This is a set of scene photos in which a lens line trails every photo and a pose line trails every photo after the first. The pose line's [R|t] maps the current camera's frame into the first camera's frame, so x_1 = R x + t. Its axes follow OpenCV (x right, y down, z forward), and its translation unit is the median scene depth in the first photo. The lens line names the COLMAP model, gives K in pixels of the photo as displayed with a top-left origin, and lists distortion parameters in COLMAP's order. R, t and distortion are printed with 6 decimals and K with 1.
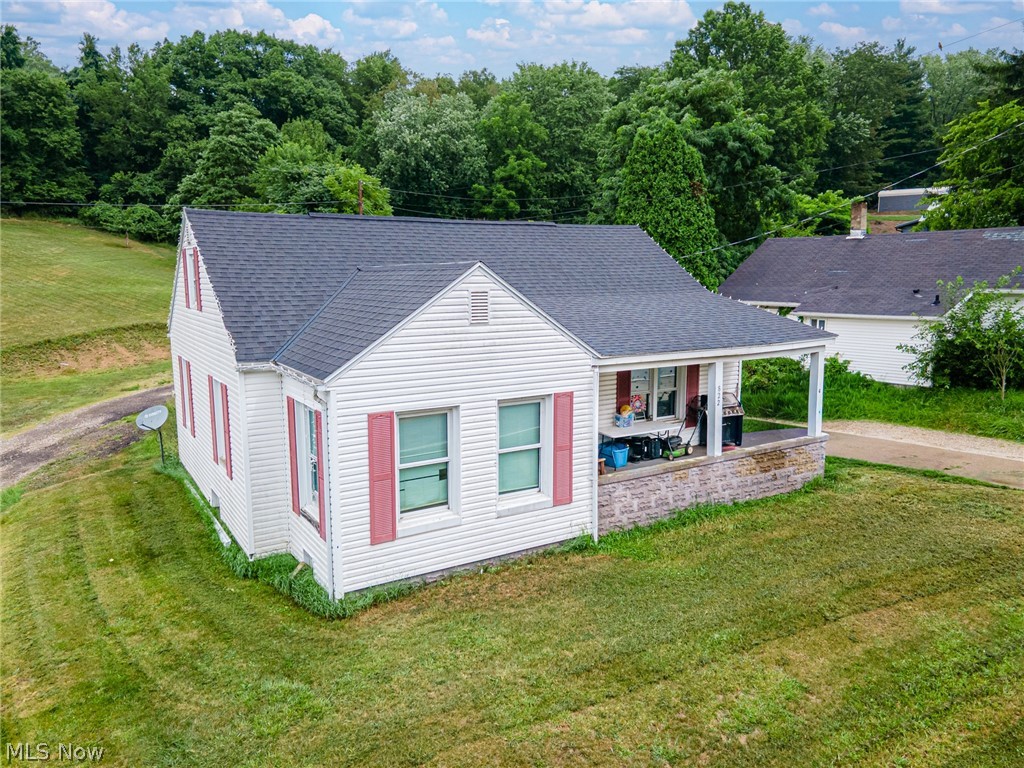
lens RADIAL K [[736.4, 0, 516.1], [0, 736.4, 390.2], [0, 0, 1]] dist [0.039612, 0.006548]
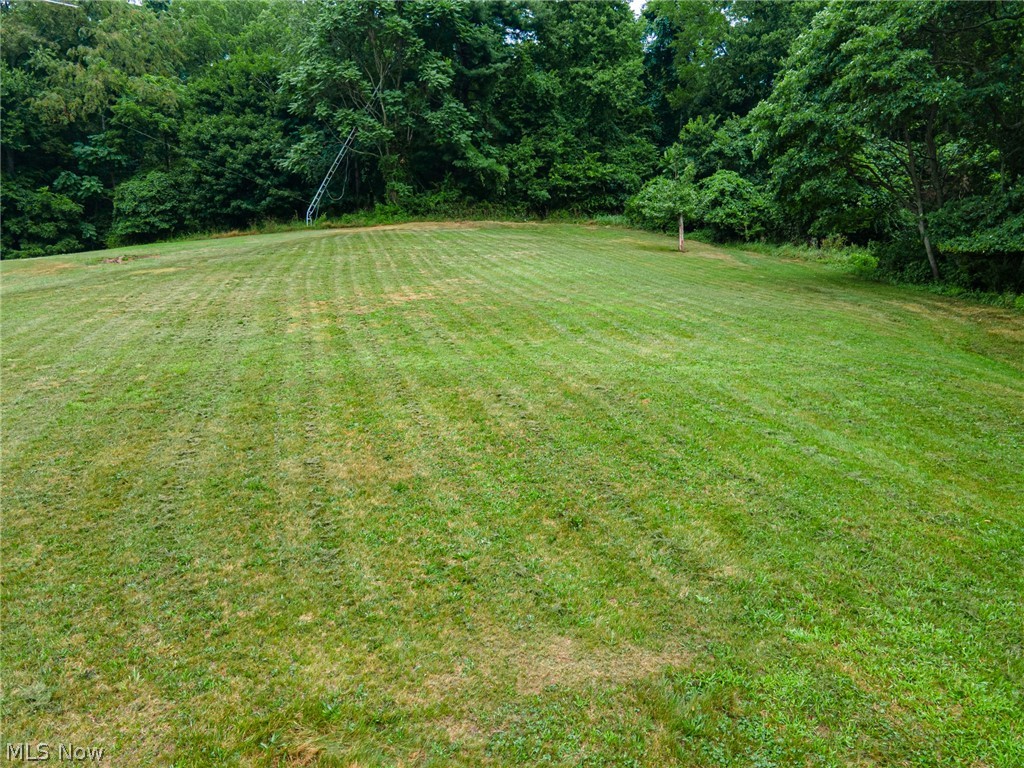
lens RADIAL K [[811.7, 0, 512.0], [0, 811.7, 384.0], [0, 0, 1]] dist [0.049595, 0.002815]
pose [[0.726741, 0.048565, -0.685193, -0.227334], [-0.101987, 0.994071, -0.037714, -0.073205], [0.679299, 0.097289, 0.727385, 0.528108]]
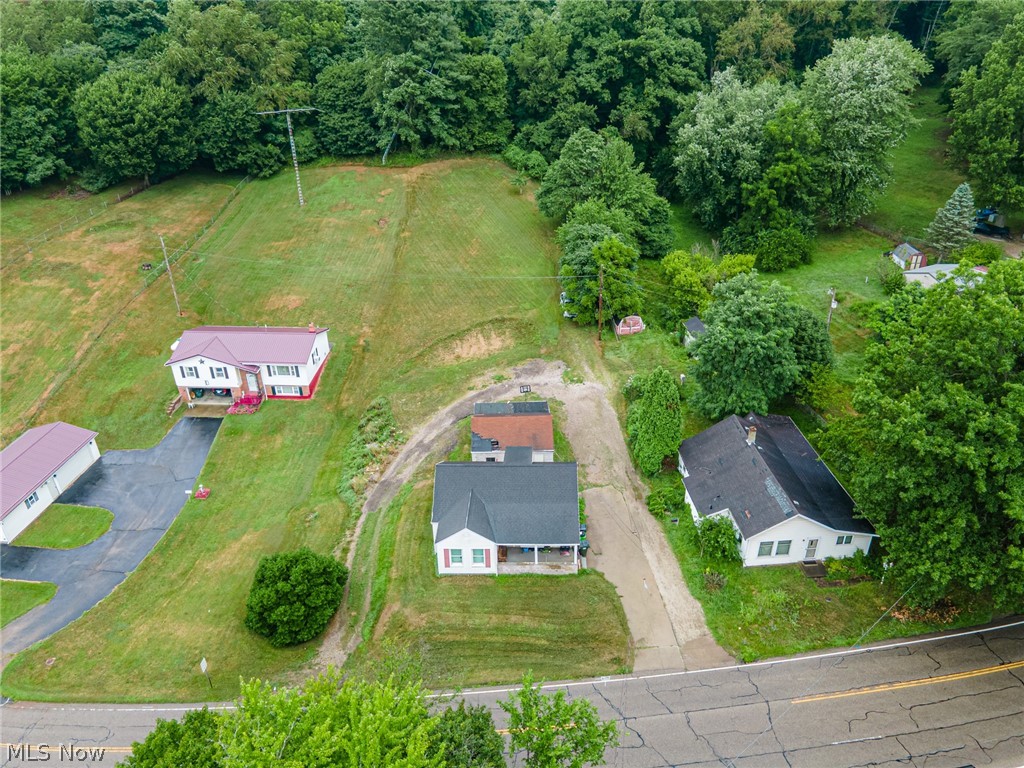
lens RADIAL K [[715.6, 0, 512.0], [0, 715.6, 384.0], [0, 0, 1]] dist [0.069526, 0.001557]
pose [[0.834032, 0.260117, -0.486548, 0.287102], [-0.073778, 0.926545, 0.368879, -0.356633], [0.546761, -0.271760, 0.791959, -0.300893]]
